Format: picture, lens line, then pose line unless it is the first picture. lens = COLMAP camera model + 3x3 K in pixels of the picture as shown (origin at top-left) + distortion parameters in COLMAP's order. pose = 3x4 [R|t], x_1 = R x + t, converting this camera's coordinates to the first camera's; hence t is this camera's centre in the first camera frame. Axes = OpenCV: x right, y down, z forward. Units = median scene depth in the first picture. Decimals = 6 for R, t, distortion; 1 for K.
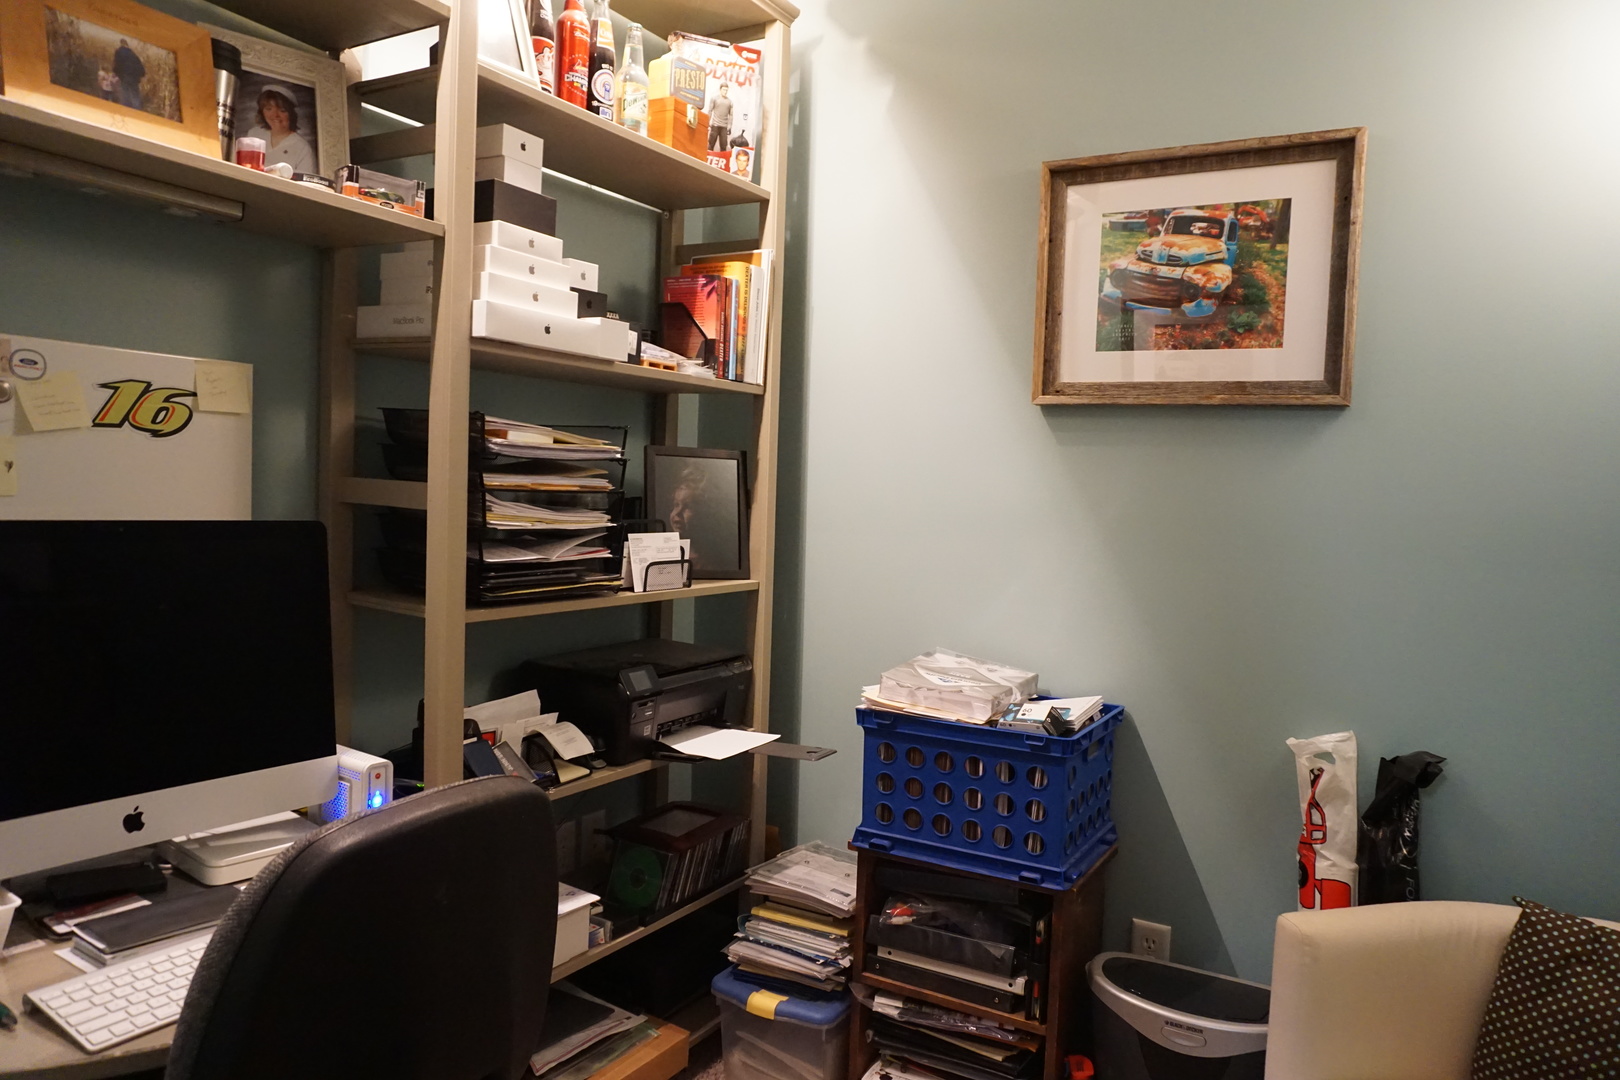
lens RADIAL K [[1076.8, 0, 811.6], [0, 1076.8, 538.5], [0, 0, 1]] dist [-0.052011, 0.036621]
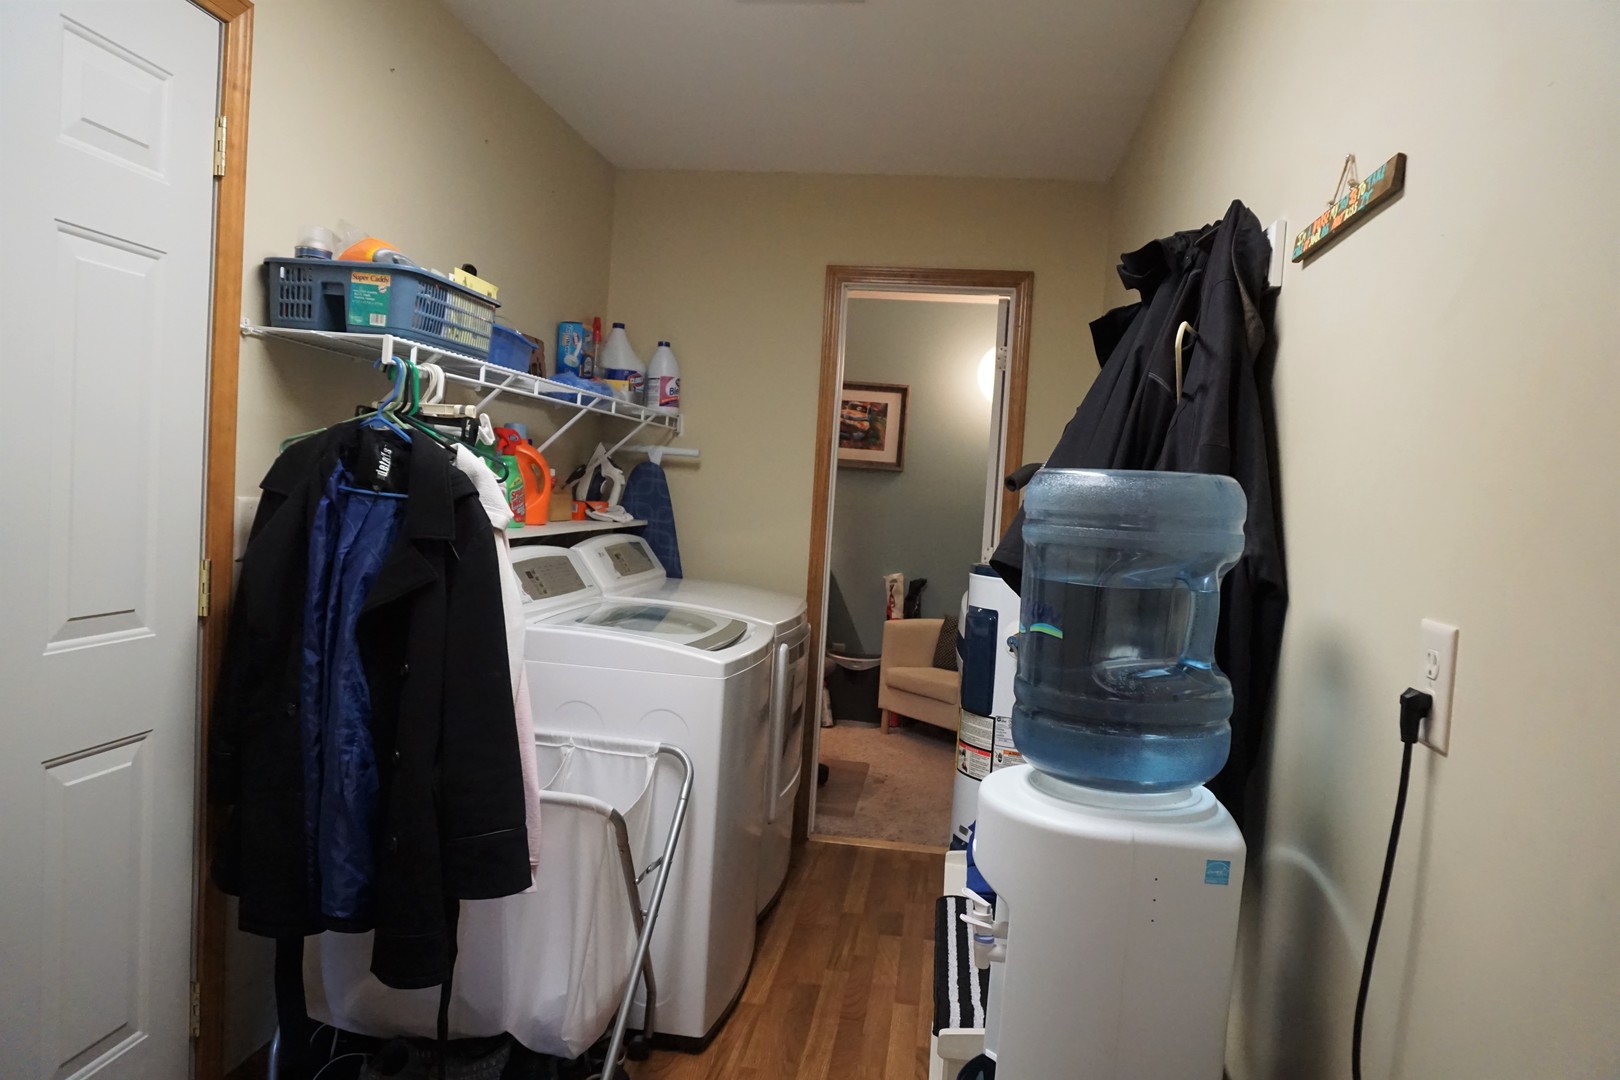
lens RADIAL K [[1076.8, 0, 808.6], [0, 1076.8, 541.2], [0, 0, 1]] dist [-0.052011, 0.036621]
pose [[0.902654, 0.012782, 0.430177, -1.124104], [-0.019514, 0.999746, 0.011240, 0.053265], [-0.429924, -0.018540, 0.902675, -1.775206]]
